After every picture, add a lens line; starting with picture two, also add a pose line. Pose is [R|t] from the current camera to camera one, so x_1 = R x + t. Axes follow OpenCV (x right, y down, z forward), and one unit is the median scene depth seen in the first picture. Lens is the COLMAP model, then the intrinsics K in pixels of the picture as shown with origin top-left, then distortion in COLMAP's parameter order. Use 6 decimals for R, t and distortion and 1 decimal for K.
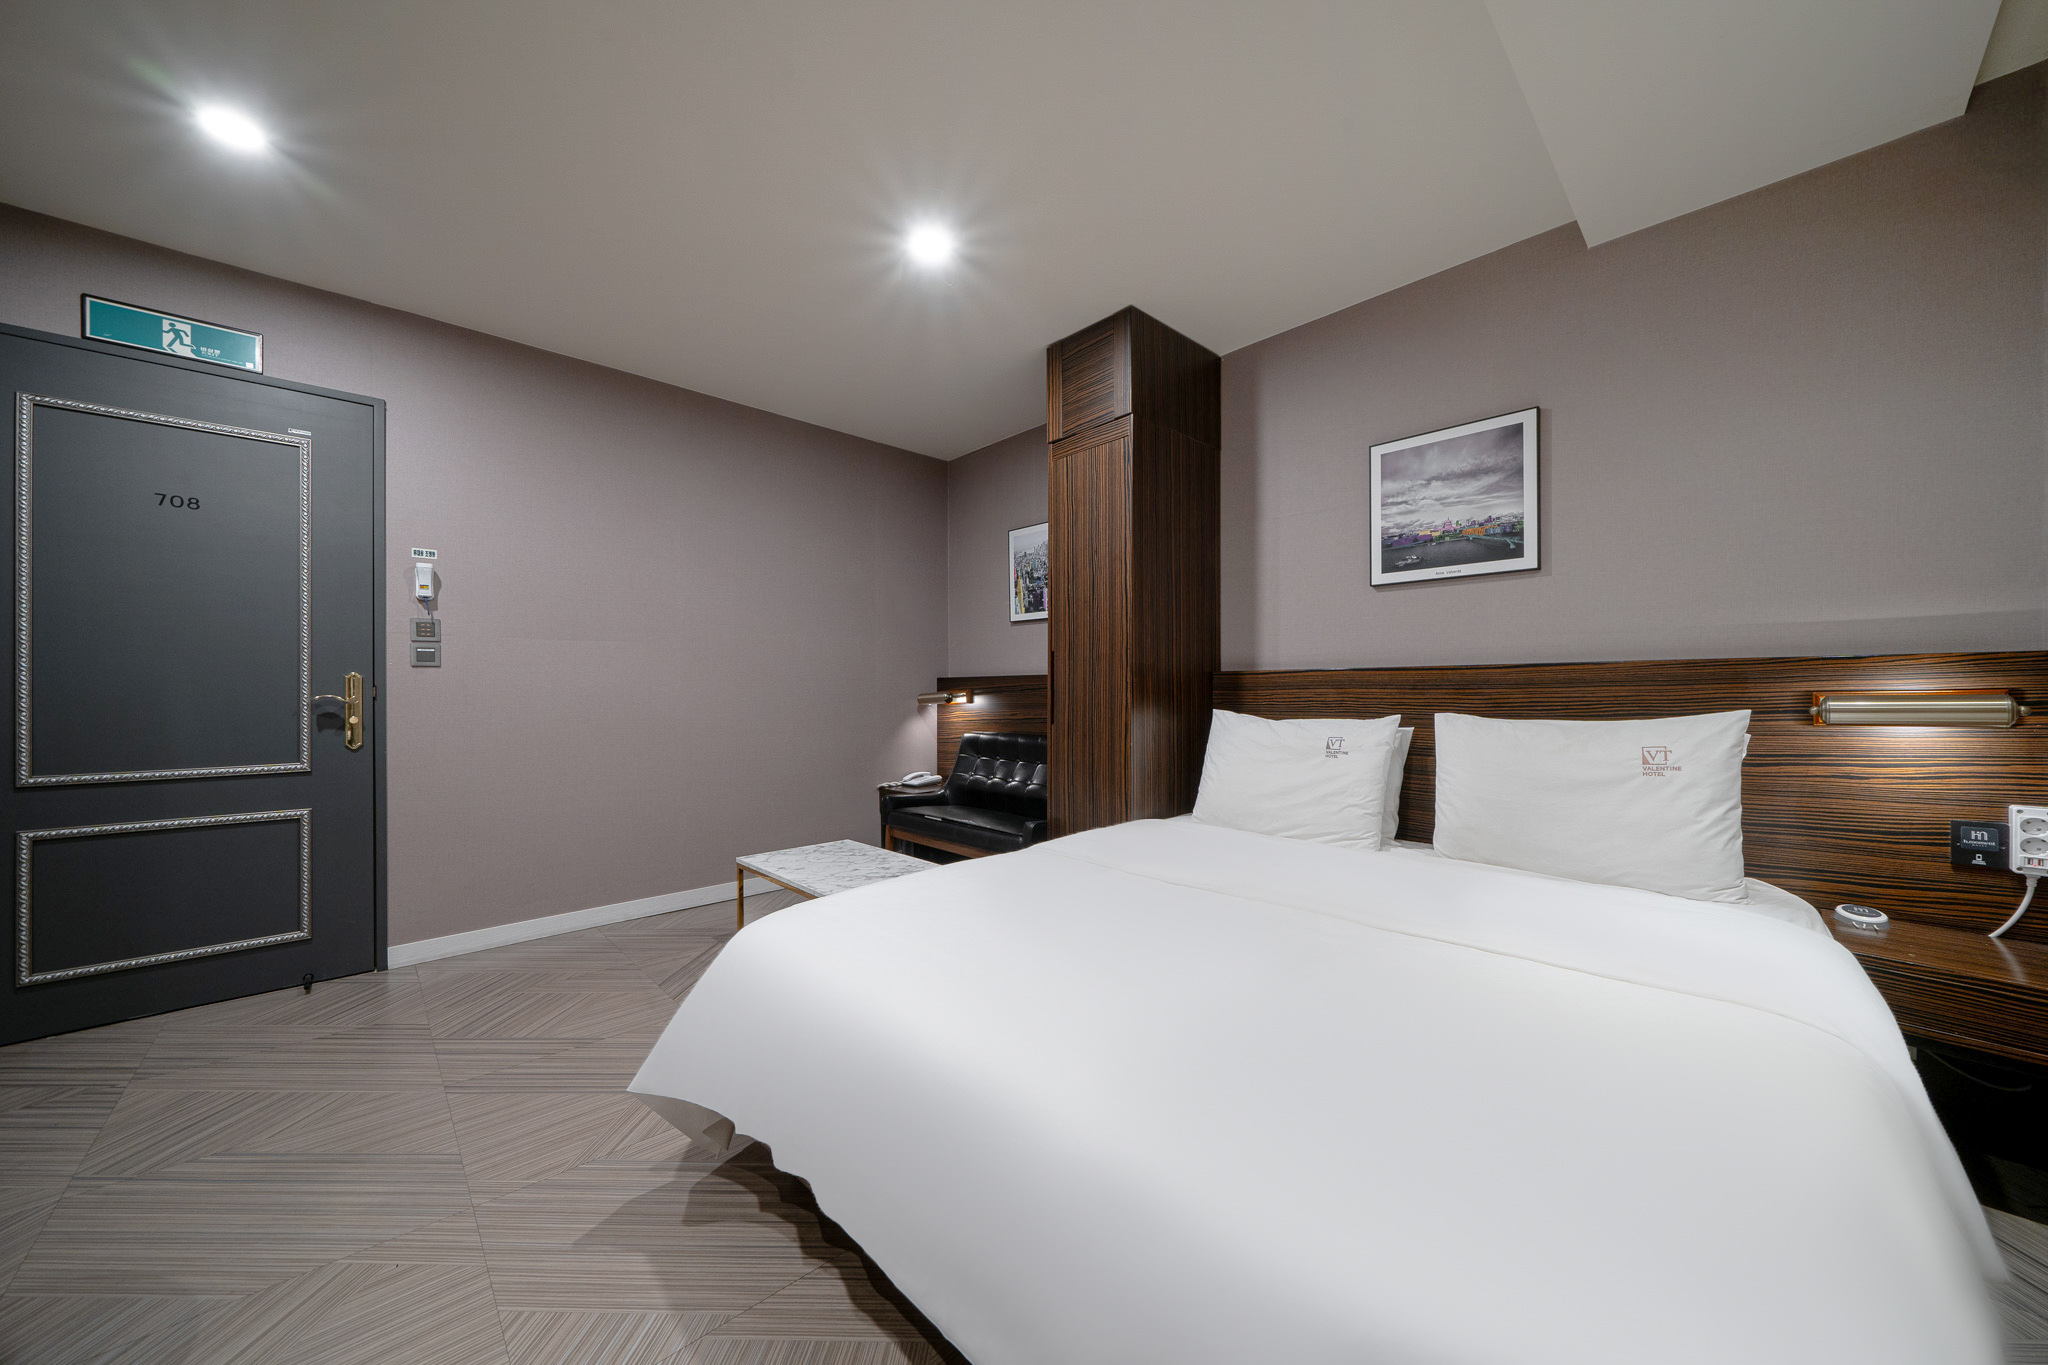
lens RADIAL K [[710.3, 0, 1013.6], [0, 710.3, 696.6], [0, 0, 1]] dist [-0.003427, 0.000354]
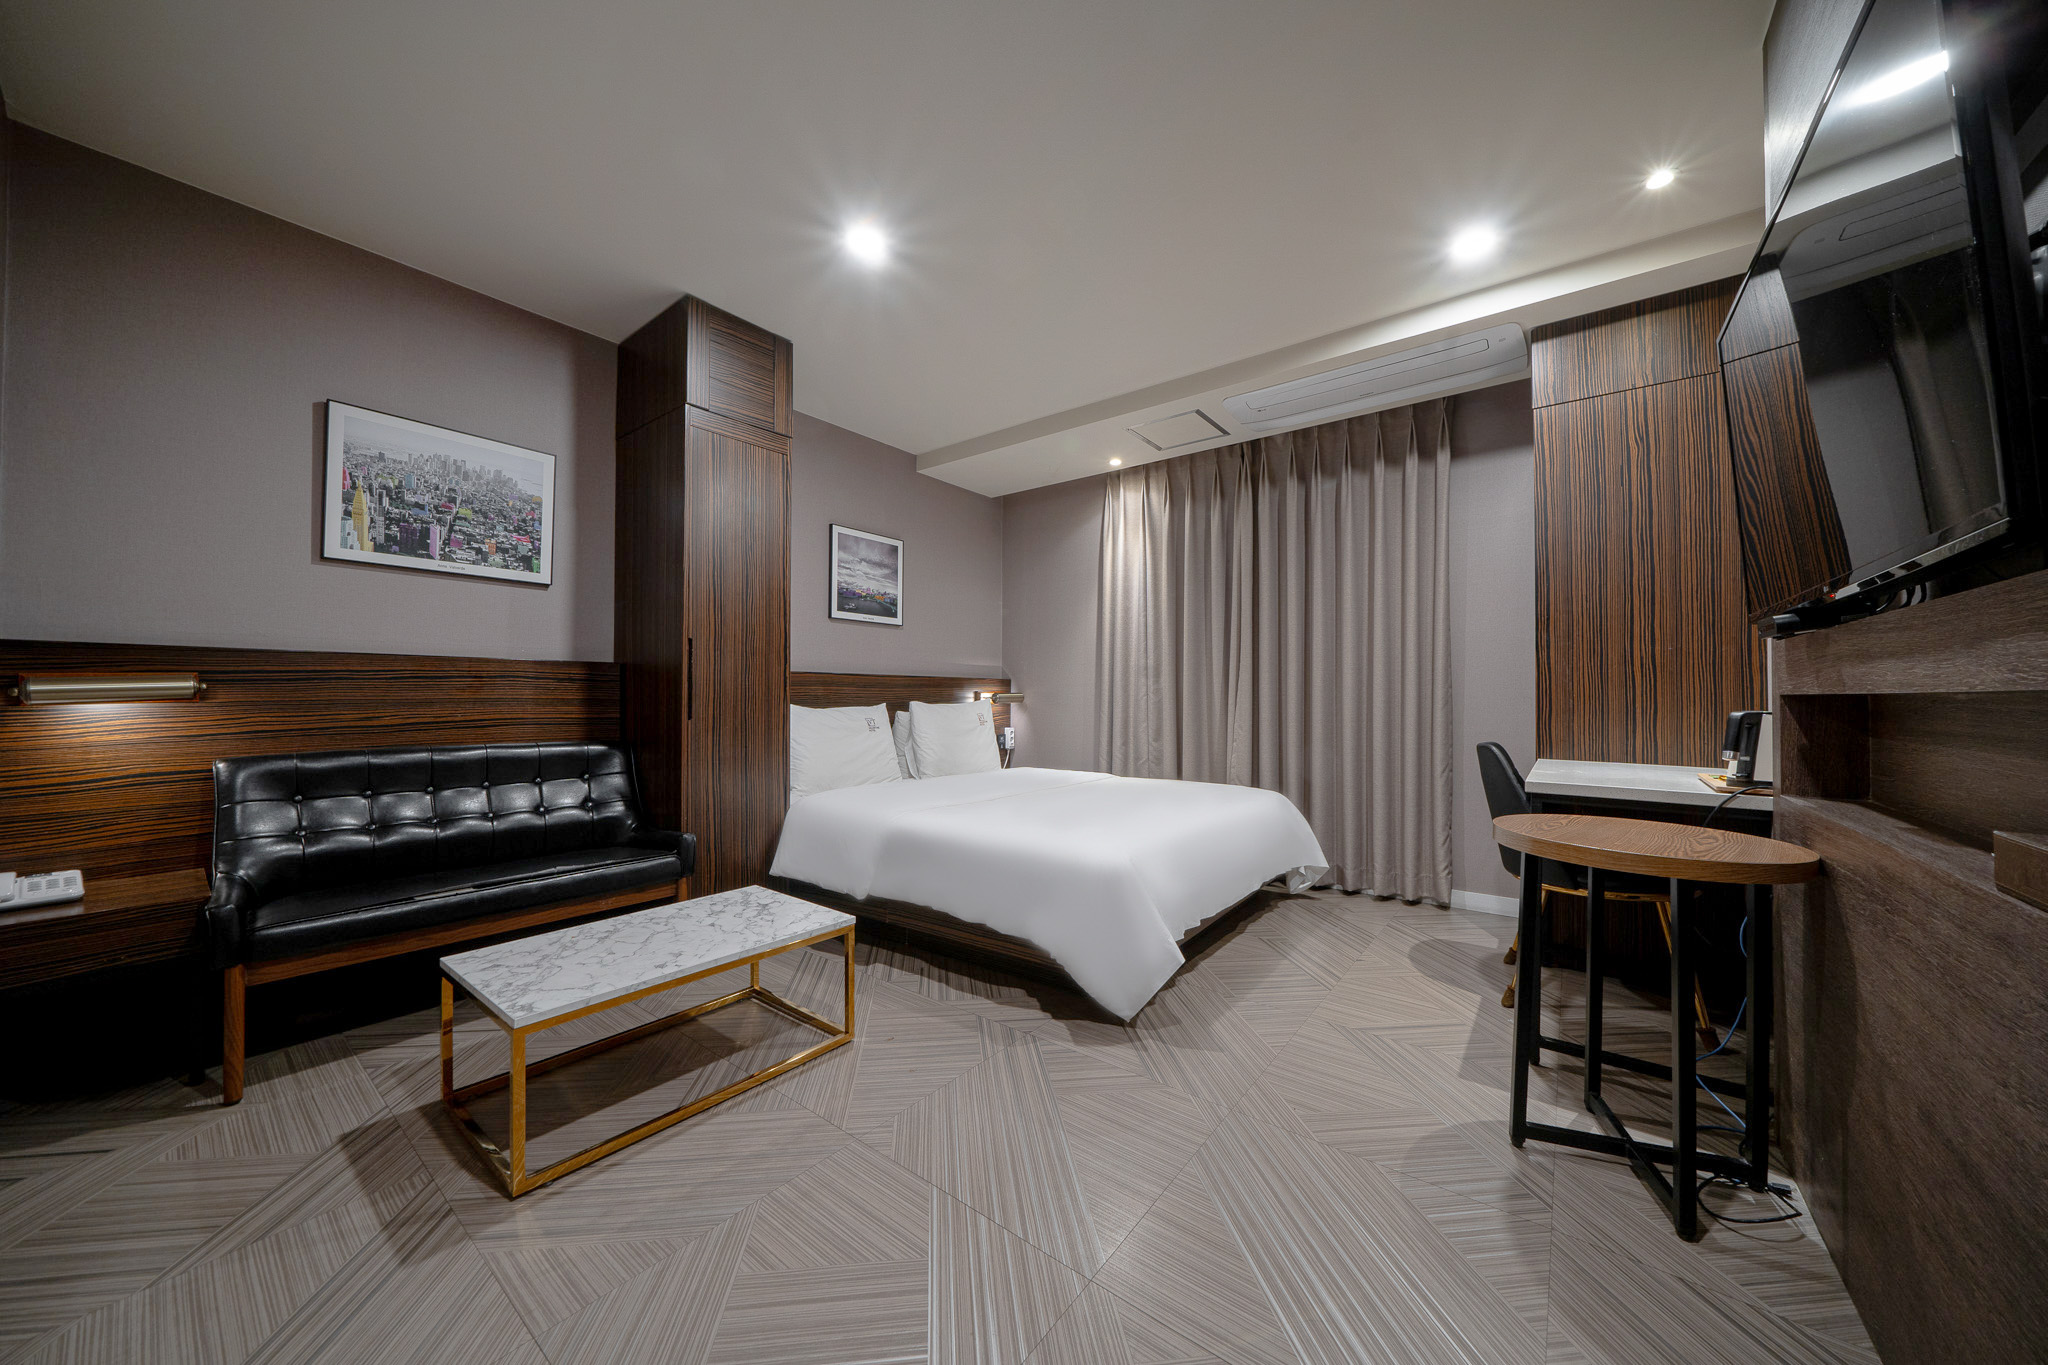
lens RADIAL K [[710.3, 0, 1033.8], [0, 710.3, 694.6], [0, 0, 1]] dist [-0.003427, 0.000354]
pose [[-0.166897, 0.001732, 0.985973, -1.127368], [-0.003171, 0.999992, -0.002293, 0.008405], [-0.985969, -0.003510, -0.166890, 0.902051]]
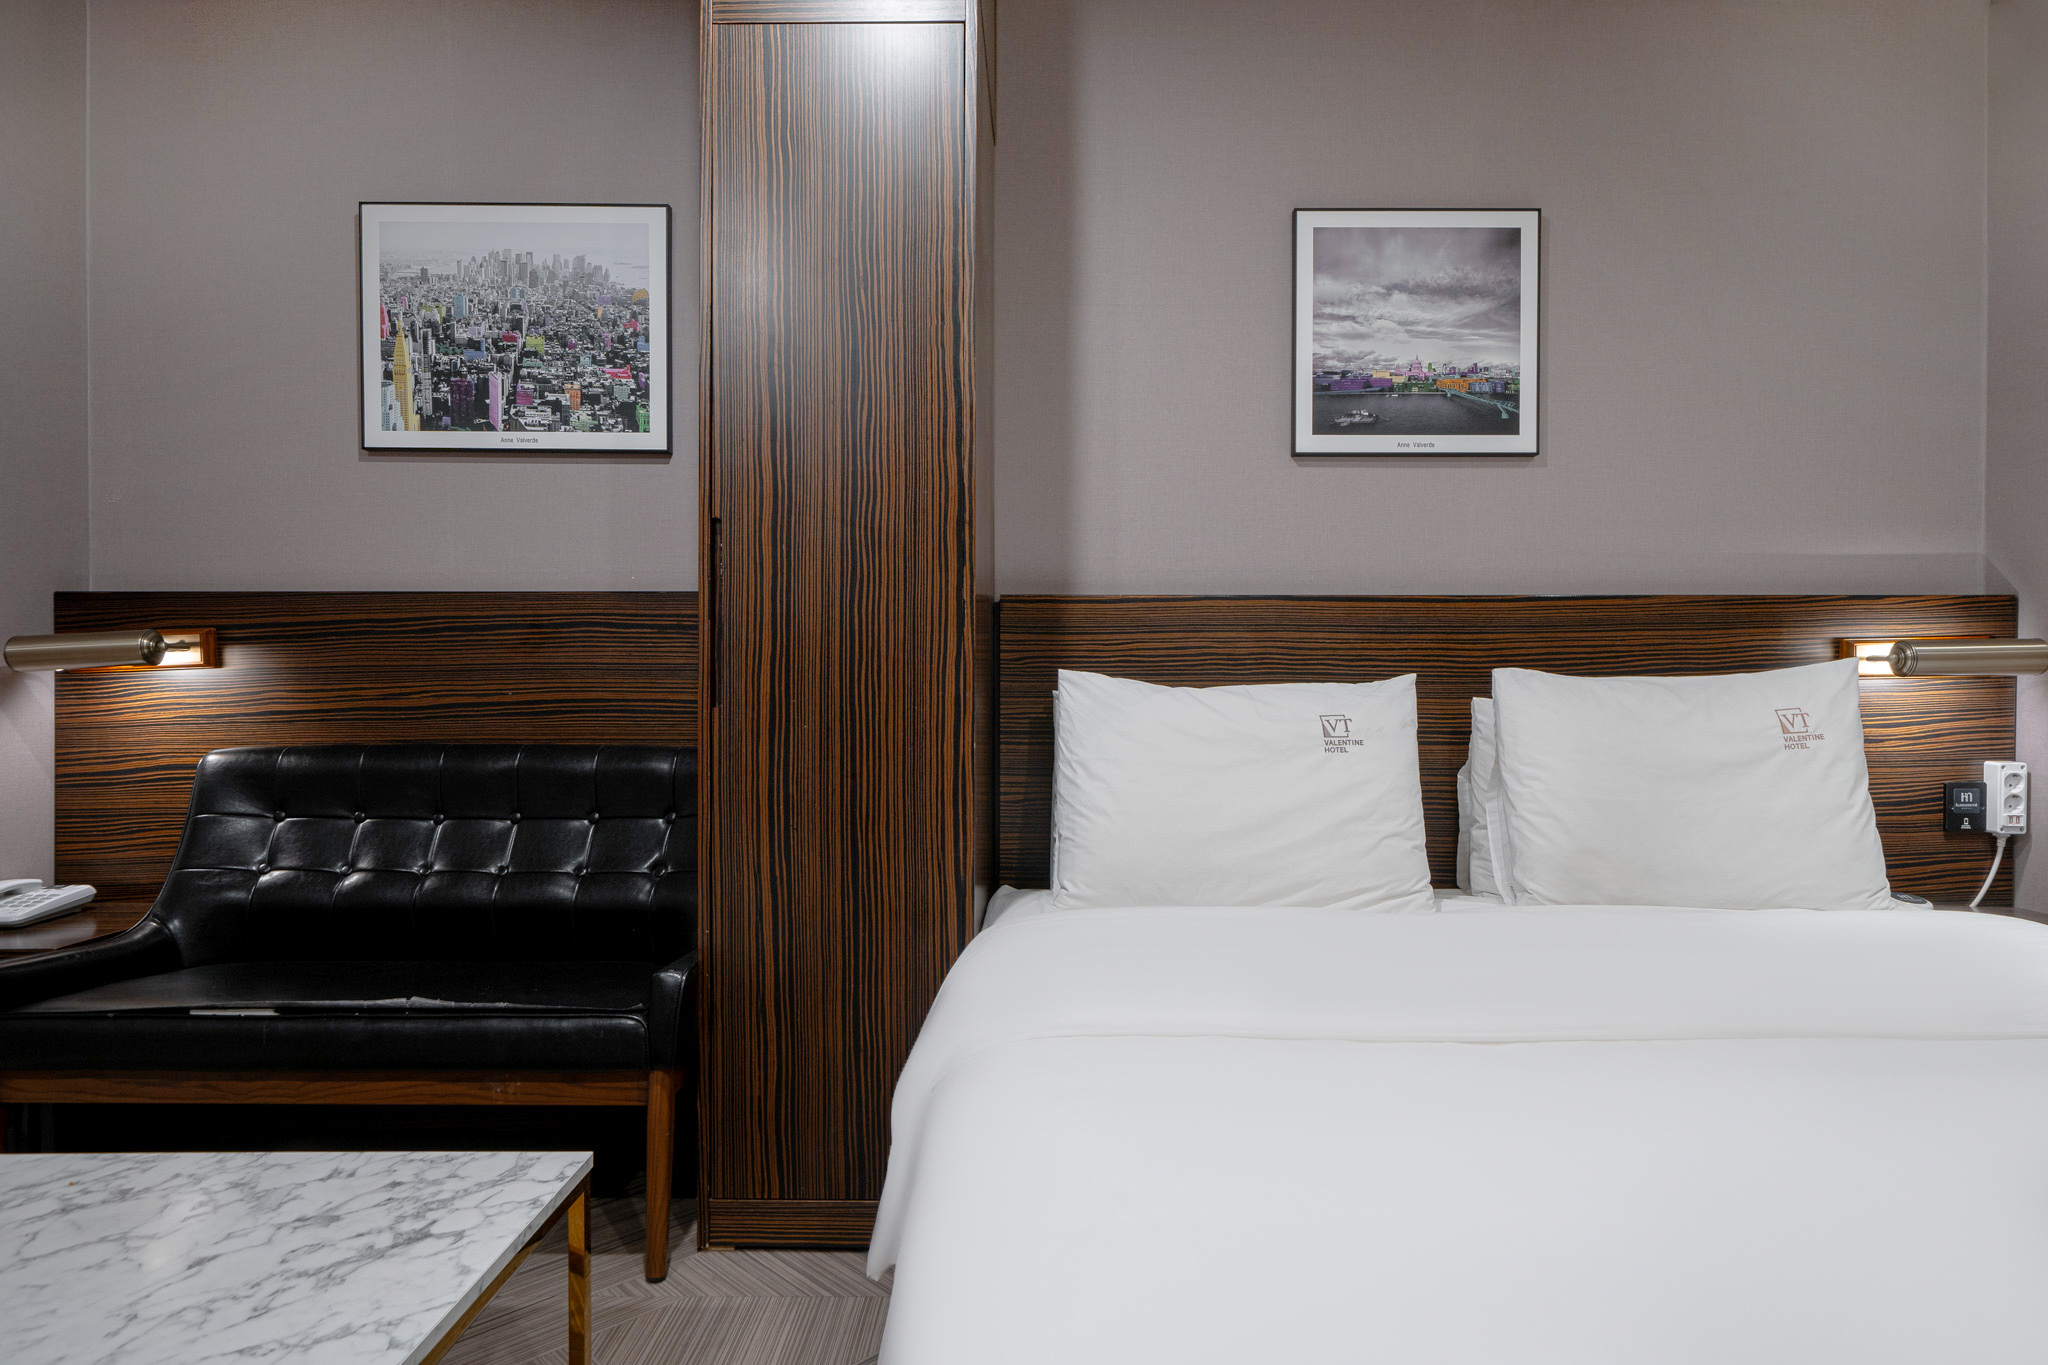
lens RADIAL K [[1180.7, 0, 1026.4], [0, 1180.7, 700.3], [0, 0, 1]] dist [0.002001, -0.000904]
pose [[0.687177, -0.006569, 0.726460, -0.369467], [0.001324, 0.999969, 0.007790, 0.038422], [-0.726489, -0.004391, 0.687164, 0.545055]]
